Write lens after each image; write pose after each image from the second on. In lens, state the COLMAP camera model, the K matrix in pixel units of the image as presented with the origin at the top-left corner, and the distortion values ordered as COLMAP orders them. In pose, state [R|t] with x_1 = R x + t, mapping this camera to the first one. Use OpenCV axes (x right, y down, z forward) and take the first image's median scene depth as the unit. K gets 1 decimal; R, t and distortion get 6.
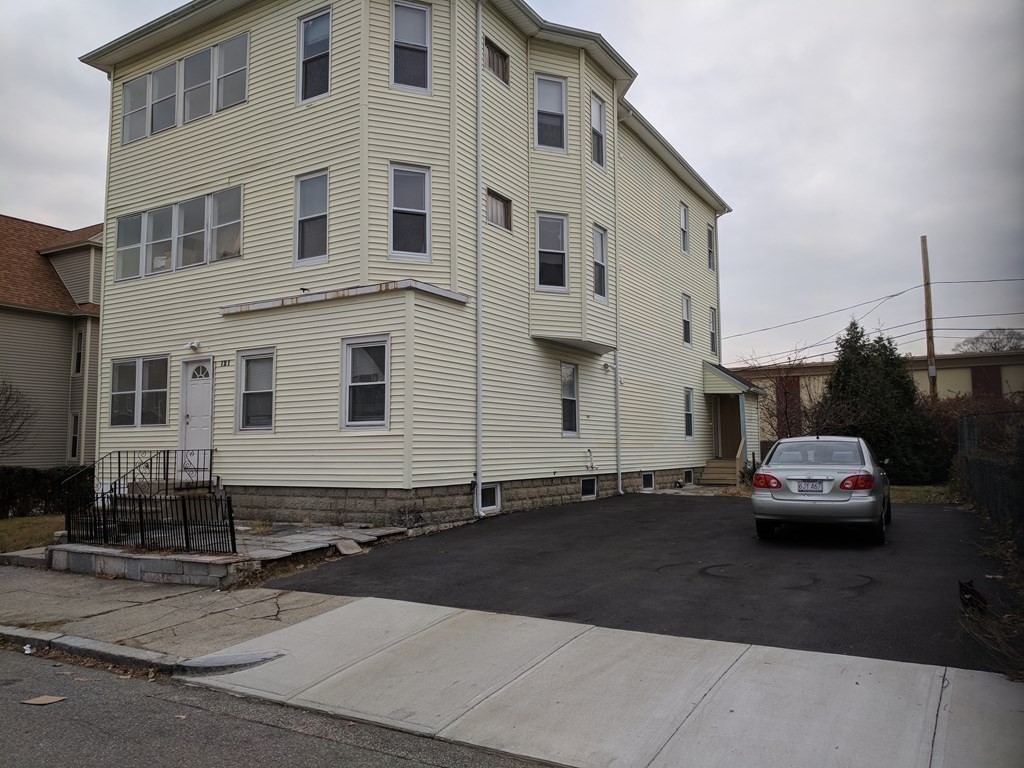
lens RADIAL K [[765.0, 0, 510.6], [0, 765.0, 375.5], [0, 0, 1]] dist [0.001125, 0.002382]
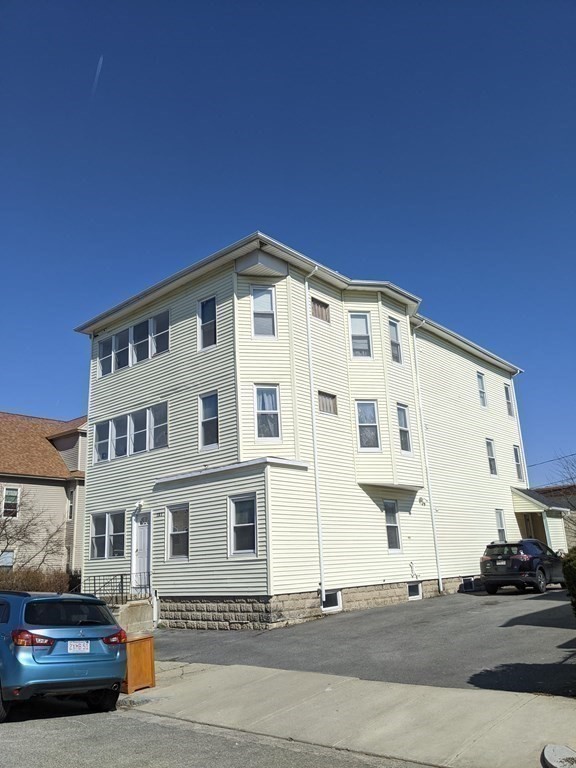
lens RADIAL K [[608.4, 0, 287.1], [0, 608.4, 389.2], [0, 0, 1]] dist [0.039044, -0.028320]
pose [[0.982964, -0.083303, -0.163837, 0.101335], [0.053342, 0.982324, -0.179429, -0.027778], [0.175888, 0.167633, 0.970032, -0.192438]]
